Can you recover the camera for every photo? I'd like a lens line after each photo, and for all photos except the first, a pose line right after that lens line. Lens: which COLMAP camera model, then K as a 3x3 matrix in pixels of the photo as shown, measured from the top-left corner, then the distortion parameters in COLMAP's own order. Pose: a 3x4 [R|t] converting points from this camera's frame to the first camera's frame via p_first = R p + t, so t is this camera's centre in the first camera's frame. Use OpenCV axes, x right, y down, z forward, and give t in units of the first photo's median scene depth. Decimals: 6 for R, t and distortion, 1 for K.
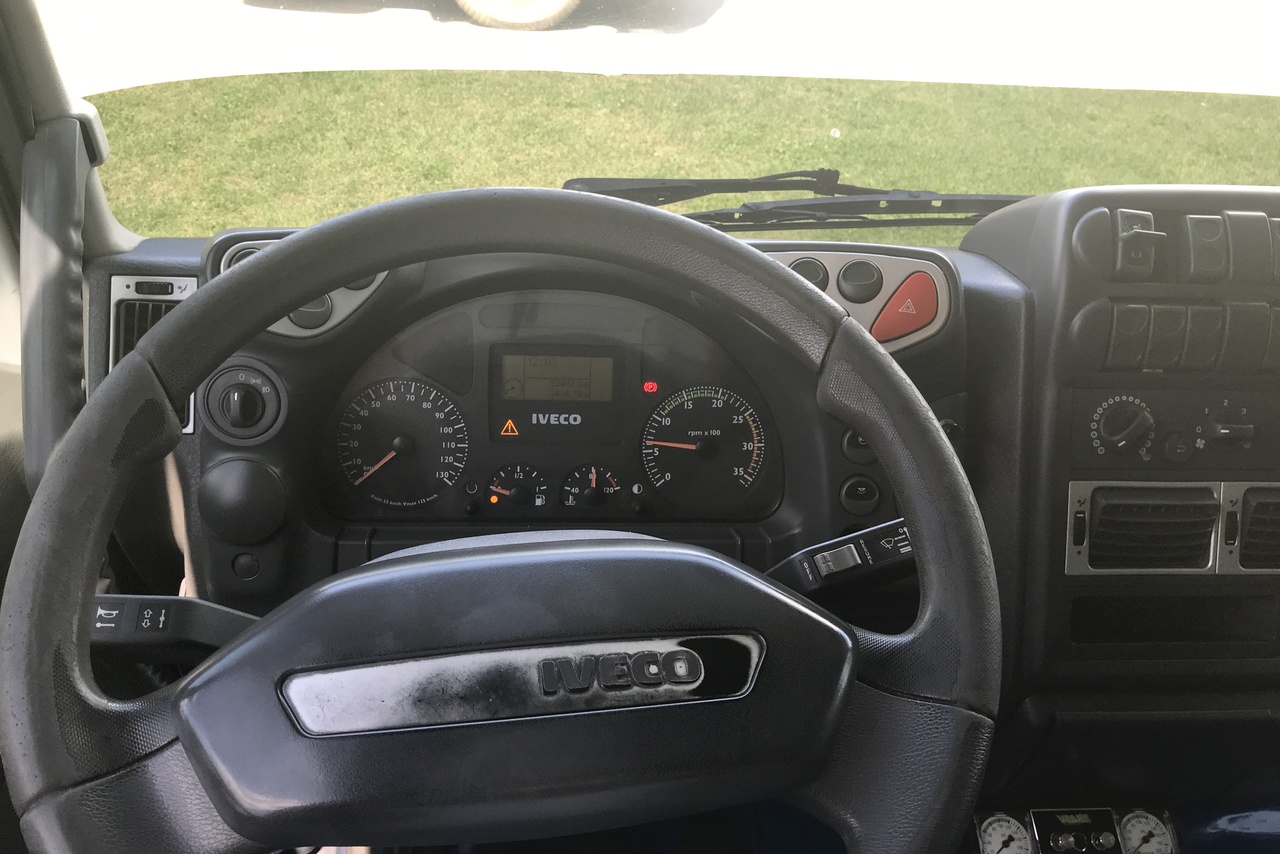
lens RADIAL K [[1066.3, 0, 626.4], [0, 1066.3, 425.9], [0, 0, 1]] dist [0.007625, -0.010182]
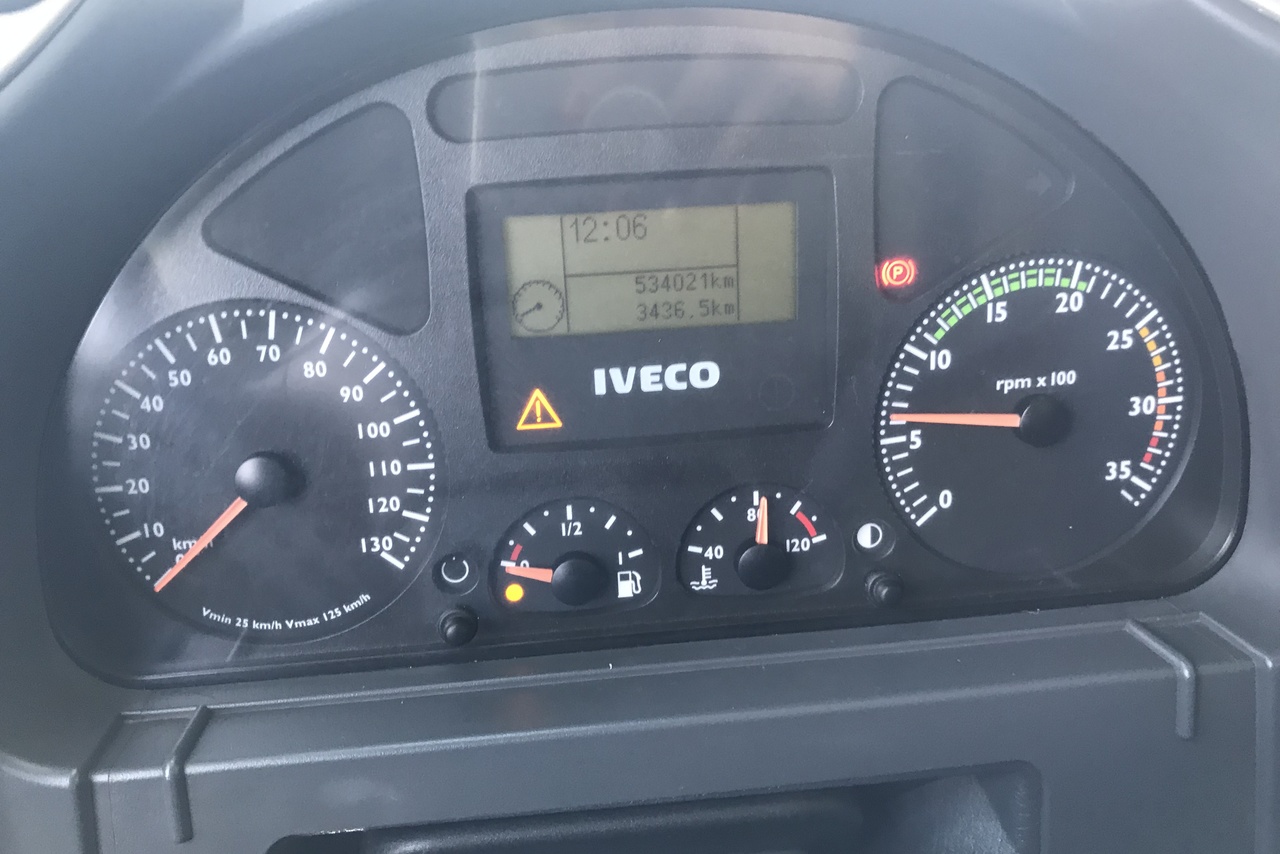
lens RADIAL K [[1066.3, 0, 626.4], [0, 1066.3, 425.9], [0, 0, 1]] dist [0.007625, -0.010182]
pose [[0.996421, -0.083302, -0.014350, -0.072315], [0.083791, 0.995766, 0.037801, -0.004586], [0.011140, -0.038869, 0.999182, 0.612213]]
